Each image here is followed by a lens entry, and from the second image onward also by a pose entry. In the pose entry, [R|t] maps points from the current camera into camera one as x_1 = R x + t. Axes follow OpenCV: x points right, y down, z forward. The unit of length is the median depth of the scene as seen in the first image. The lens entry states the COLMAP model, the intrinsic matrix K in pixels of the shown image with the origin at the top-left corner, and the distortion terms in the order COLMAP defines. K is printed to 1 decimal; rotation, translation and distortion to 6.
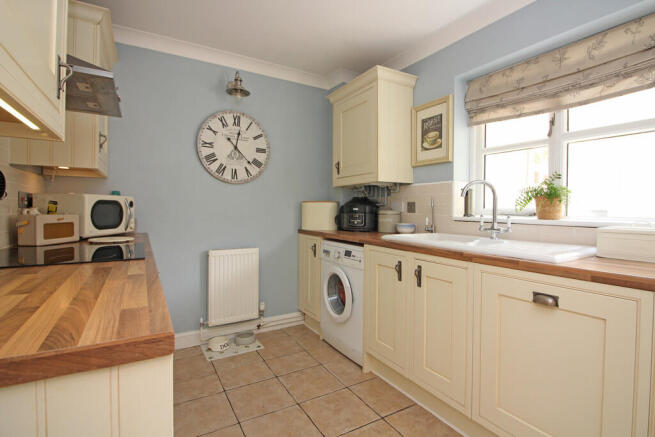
lens RADIAL K [[315.8, 0, 327.0], [0, 315.8, 212.3], [0, 0, 1]] dist [-0.000792, -0.000490]
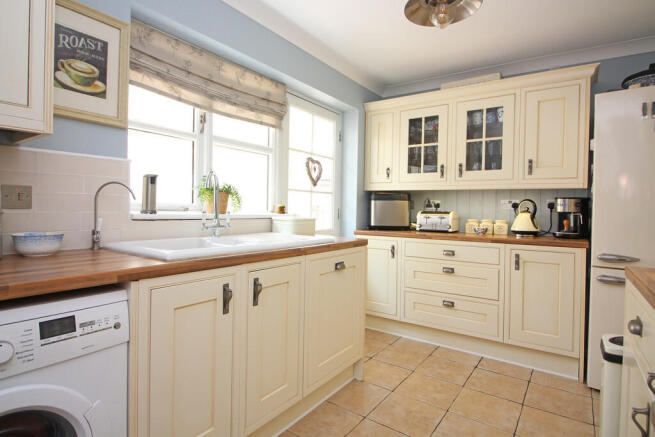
lens RADIAL K [[364.5, 0, 328.2], [0, 364.5, 209.5], [0, 0, 1]] dist [-0.002494, -0.001088]
pose [[-0.430188, -0.021108, 0.902492, -0.497976], [-0.010812, 0.999775, 0.018230, -0.015850], [-0.902674, -0.001915, -0.430320, 1.036904]]
